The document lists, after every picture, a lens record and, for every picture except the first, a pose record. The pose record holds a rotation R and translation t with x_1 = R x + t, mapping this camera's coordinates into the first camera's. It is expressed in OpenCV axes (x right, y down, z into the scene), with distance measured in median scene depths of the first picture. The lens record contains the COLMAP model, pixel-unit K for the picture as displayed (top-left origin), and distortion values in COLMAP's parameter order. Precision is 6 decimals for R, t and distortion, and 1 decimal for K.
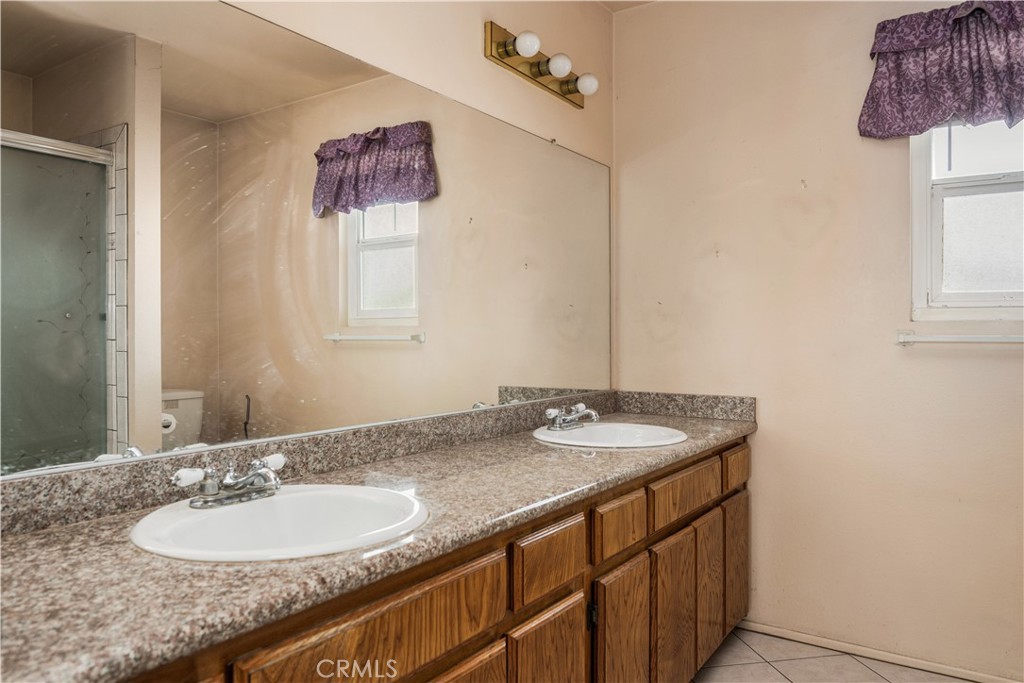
lens RADIAL K [[695.5, 0, 513.2], [0, 695.5, 317.5], [0, 0, 1]] dist [-0.000206, 0.000578]
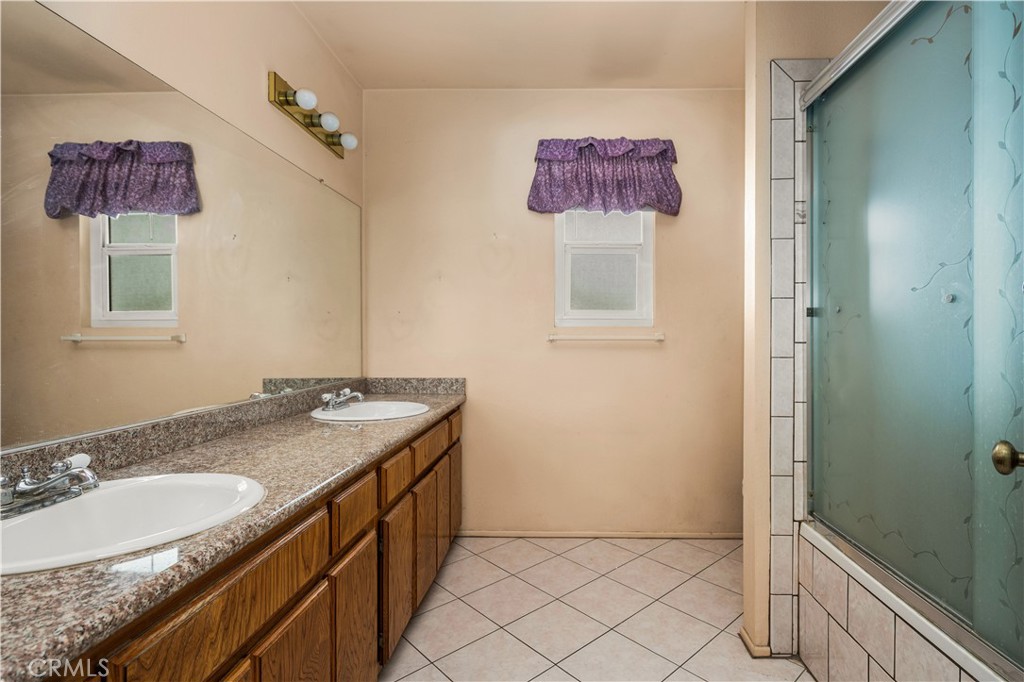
lens RADIAL K [[517.6, 0, 495.0], [0, 517.6, 329.7], [0, 0, 1]] dist [0.000371, 0.001013]
pose [[0.844942, 0.005964, 0.534824, -0.201665], [-0.011437, 0.999911, 0.006918, 0.005409], [-0.534735, -0.011962, 0.844935, 0.047183]]
